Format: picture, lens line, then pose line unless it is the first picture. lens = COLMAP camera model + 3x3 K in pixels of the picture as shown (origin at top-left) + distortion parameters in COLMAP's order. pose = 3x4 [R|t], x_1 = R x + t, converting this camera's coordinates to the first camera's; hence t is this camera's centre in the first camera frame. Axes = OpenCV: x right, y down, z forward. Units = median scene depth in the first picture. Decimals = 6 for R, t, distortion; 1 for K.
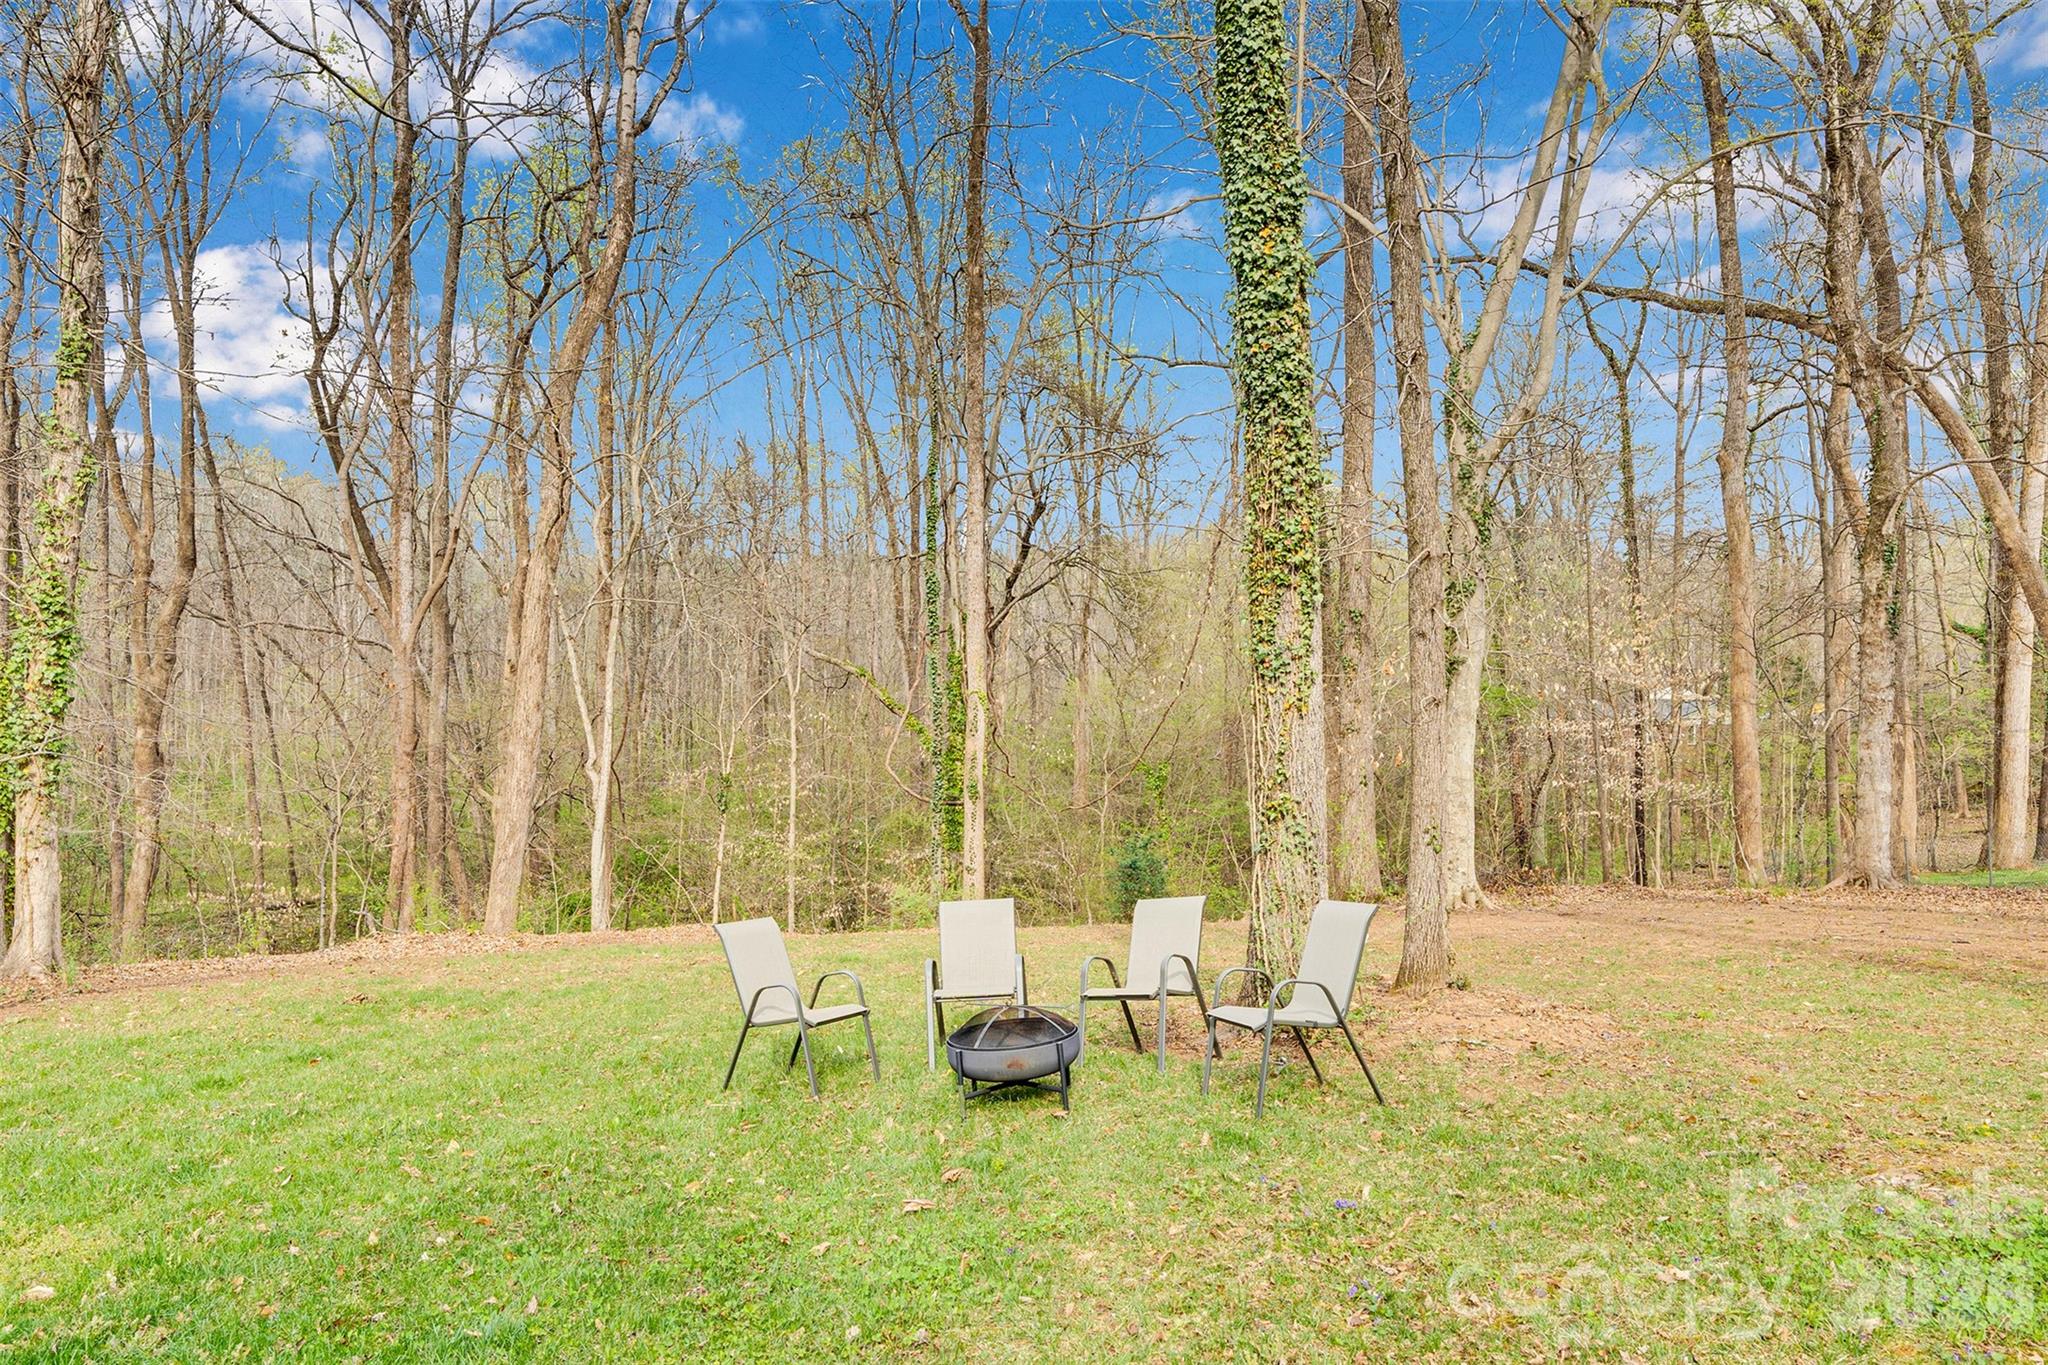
lens RADIAL K [[1293.1, 0, 1016.8], [0, 1293.1, 694.9], [0, 0, 1]] dist [-0.002323, 0.001435]
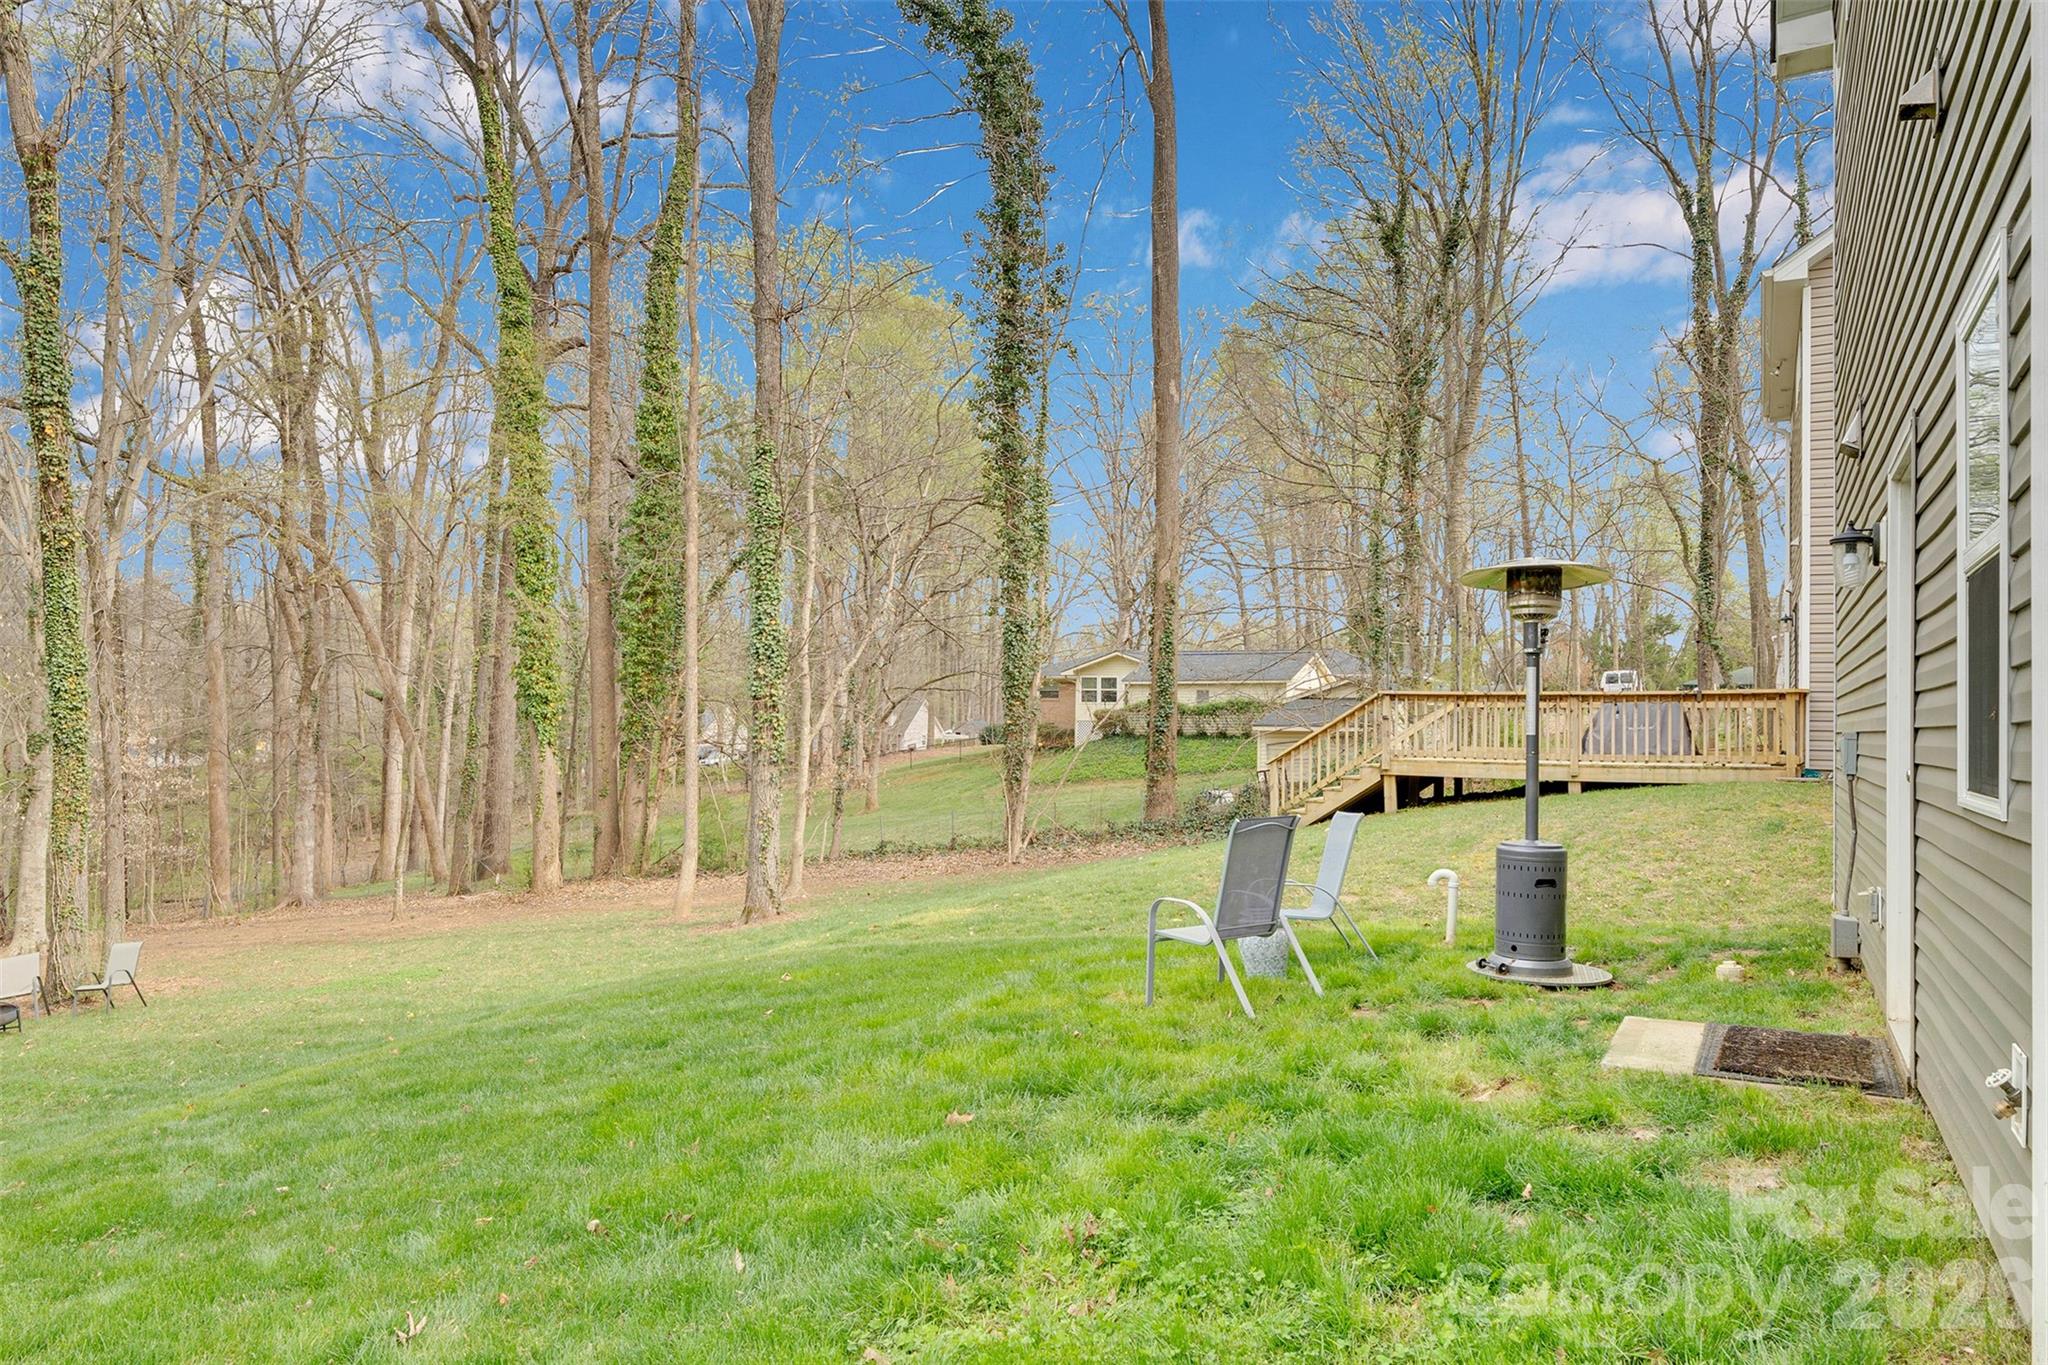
lens RADIAL K [[1293.1, 0, 1016.8], [0, 1293.1, 694.9], [0, 0, 1]] dist [-0.002323, 0.001435]
pose [[0.464489, 0.017825, 0.885400, -0.373344], [-0.005365, 0.999836, -0.017314, -0.095167], [-0.885563, 0.003292, 0.464508, -0.565670]]
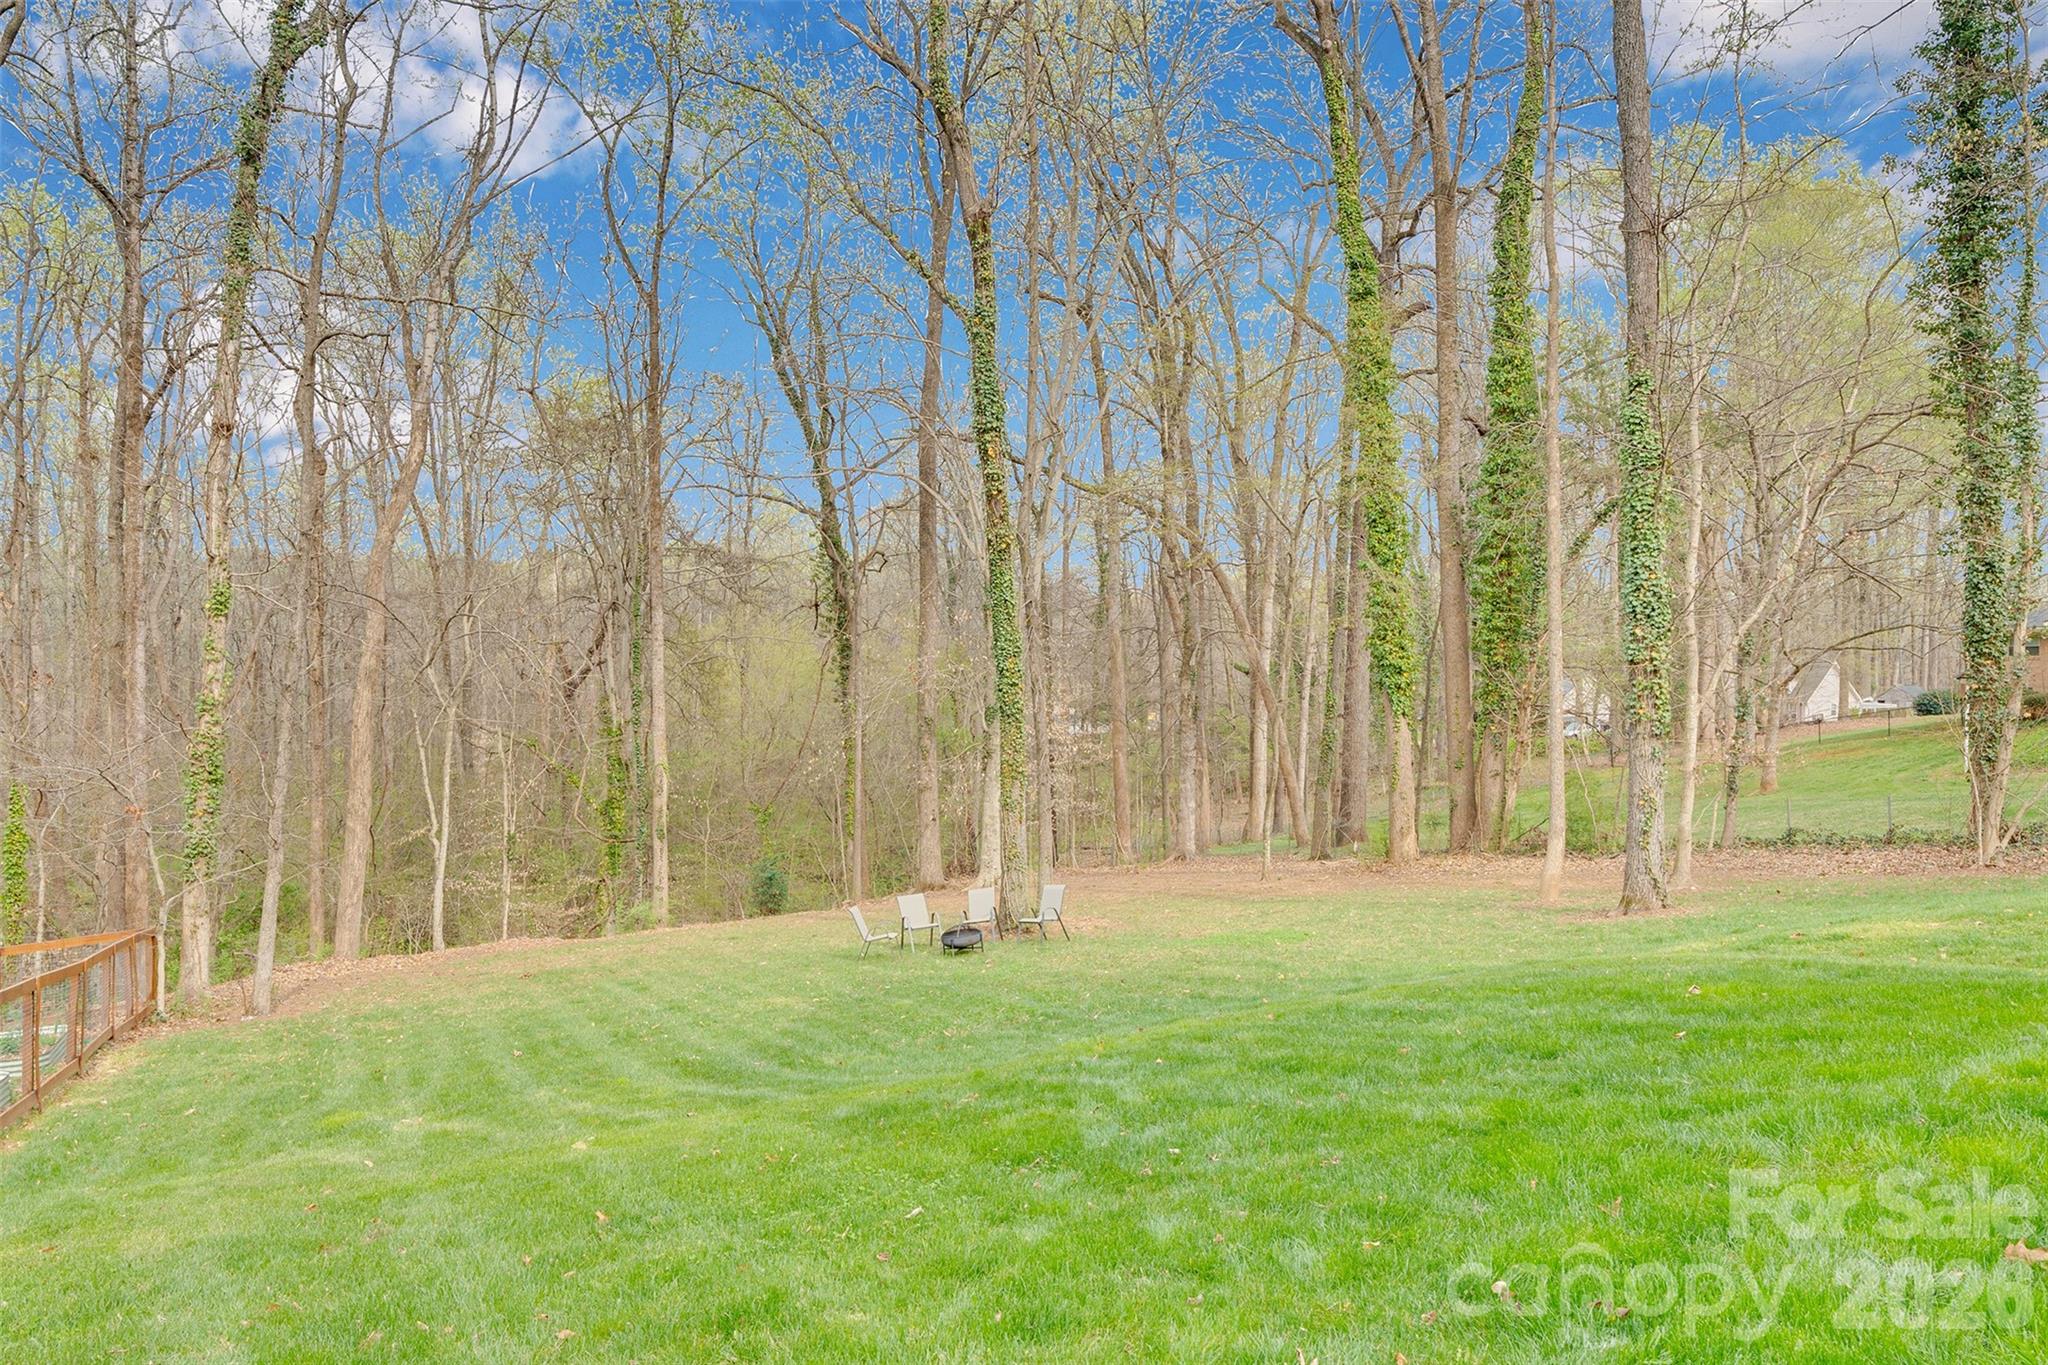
lens RADIAL K [[1293.1, 0, 1016.8], [0, 1293.1, 694.9], [0, 0, 1]] dist [-0.002323, 0.001435]
pose [[0.898469, -0.009235, 0.438939, -0.349237], [0.007944, 0.999957, 0.004778, -0.094326], [-0.438964, -0.000806, 0.898504, -0.529804]]
